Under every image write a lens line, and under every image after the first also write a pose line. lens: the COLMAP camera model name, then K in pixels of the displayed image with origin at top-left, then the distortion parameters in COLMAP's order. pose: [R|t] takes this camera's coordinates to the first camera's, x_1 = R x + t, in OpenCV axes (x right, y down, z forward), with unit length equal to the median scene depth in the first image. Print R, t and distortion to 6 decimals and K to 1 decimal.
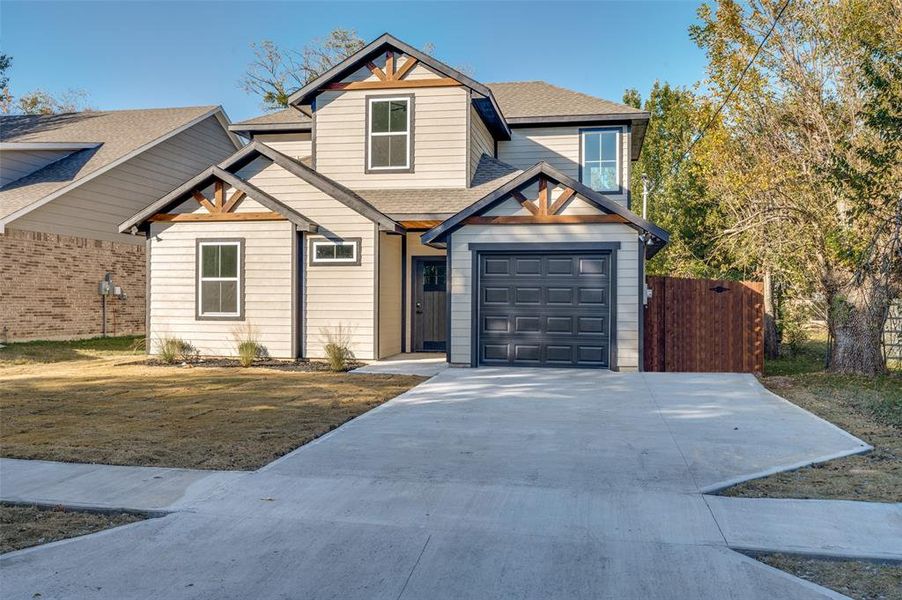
lens RADIAL K [[780.4, 0, 451.7], [0, 780.4, 301.3], [0, 0, 1]] dist [-0.009112, -0.000248]
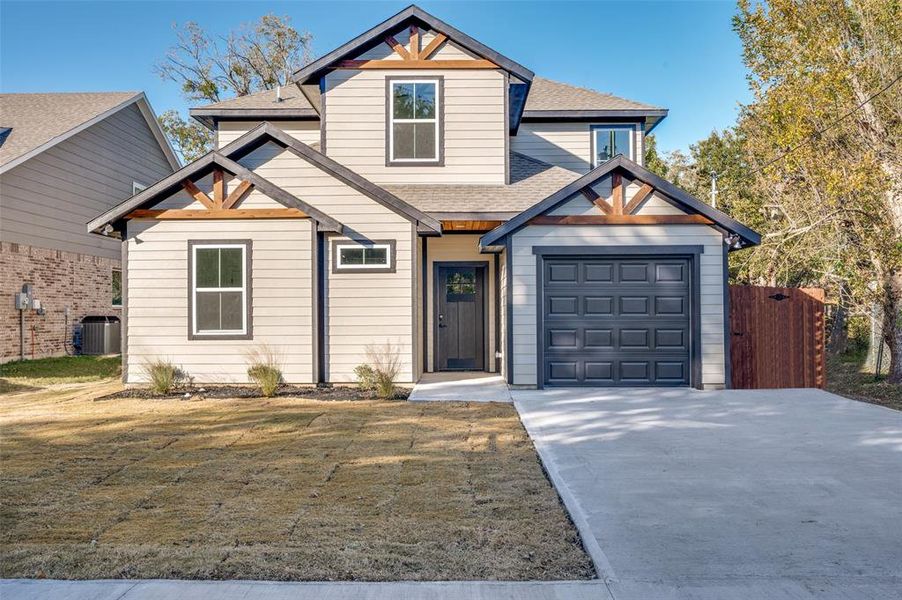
lens RADIAL K [[780.4, 0, 451.5], [0, 780.4, 298.2], [0, 0, 1]] dist [-0.009112, -0.000248]
pose [[0.984622, -0.008044, 0.174515, -0.199958], [0.010774, 0.999834, -0.014705, -0.004388], [-0.174368, 0.016359, 0.984545, 0.146844]]
